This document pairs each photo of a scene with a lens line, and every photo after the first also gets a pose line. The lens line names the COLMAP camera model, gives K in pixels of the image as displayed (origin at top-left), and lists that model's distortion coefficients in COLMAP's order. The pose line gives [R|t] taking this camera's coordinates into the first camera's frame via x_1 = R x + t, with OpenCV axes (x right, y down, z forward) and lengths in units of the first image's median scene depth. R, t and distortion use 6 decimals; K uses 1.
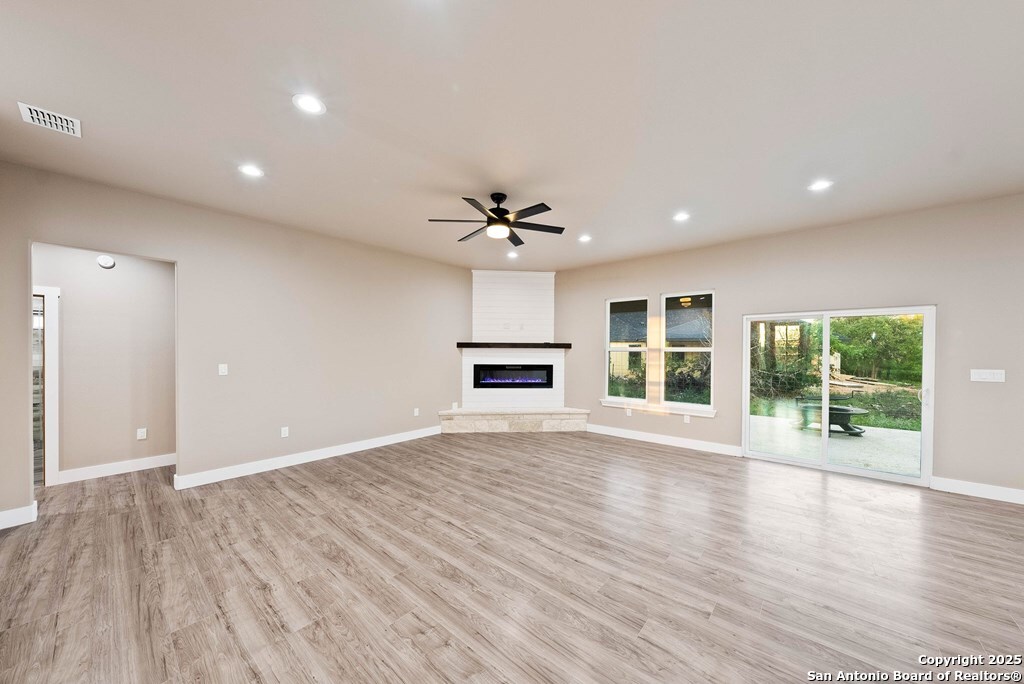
lens RADIAL K [[355.9, 0, 514.4], [0, 355.9, 352.0], [0, 0, 1]] dist [-0.002002, -0.000062]
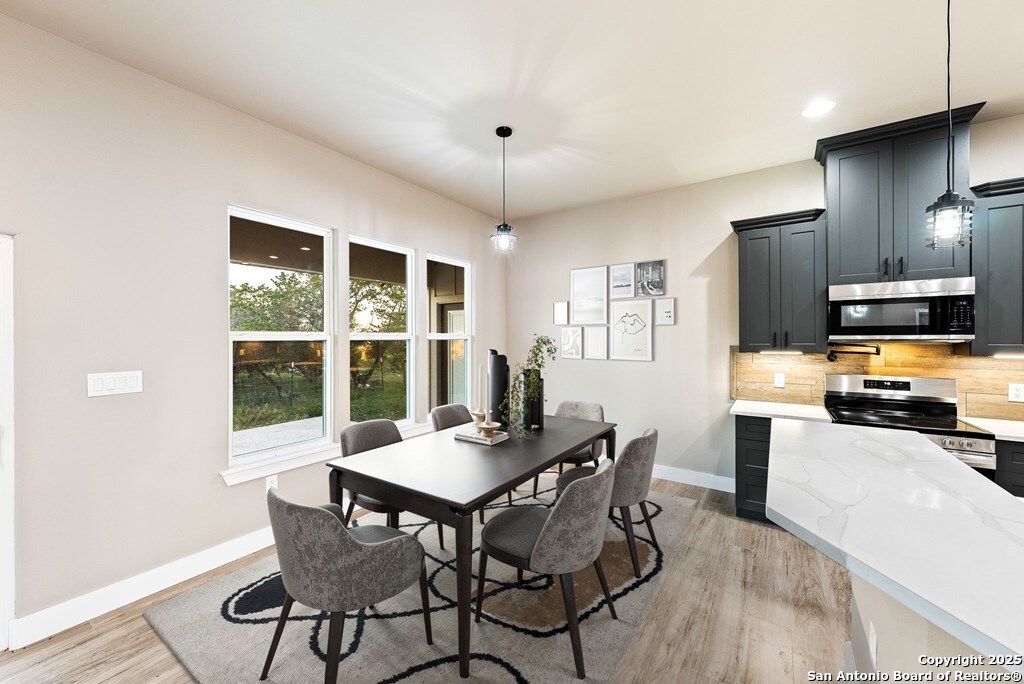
lens RADIAL K [[385.8, 0, 513.8], [0, 385.8, 340.1], [0, 0, 1]] dist [-0.001619, -0.000040]
pose [[-0.102226, -0.007419, 0.994734, 0.404775], [0.009262, 0.999922, 0.008409, 0.000234], [-0.994718, 0.010073, -0.102149, 0.266585]]
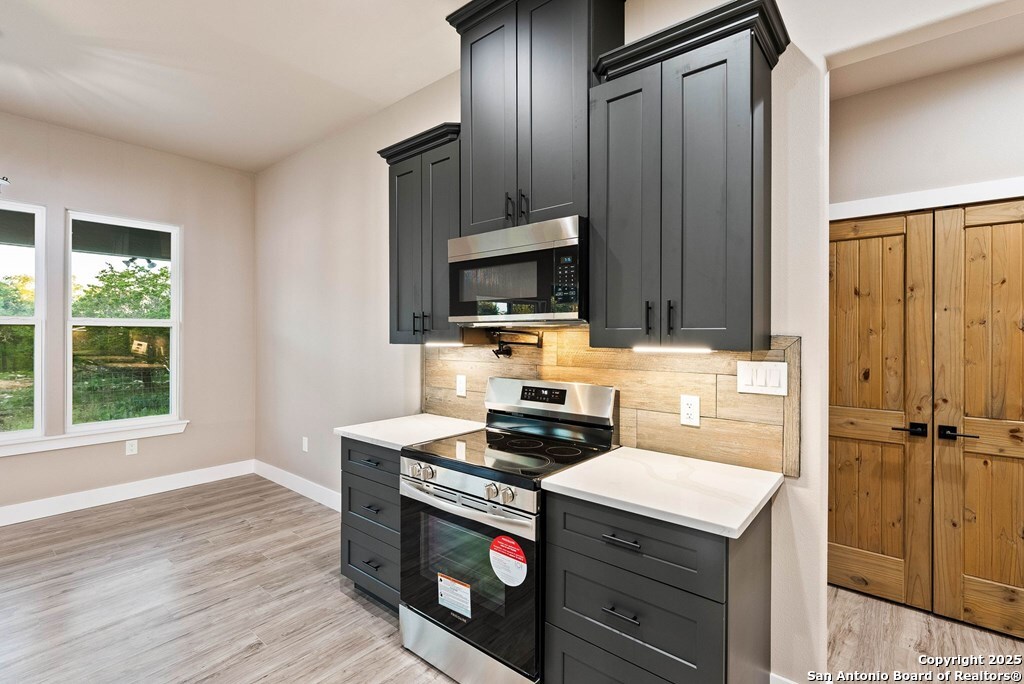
lens RADIAL K [[467.7, 0, 515.0], [0, 467.7, 334.5], [0, 0, 1]] dist [-0.001093, 0.000135]
pose [[-0.010758, -0.002340, 0.999939, 0.466326], [0.004771, 0.999986, 0.002392, 0.016311], [-0.999931, 0.004796, -0.010747, -0.233995]]
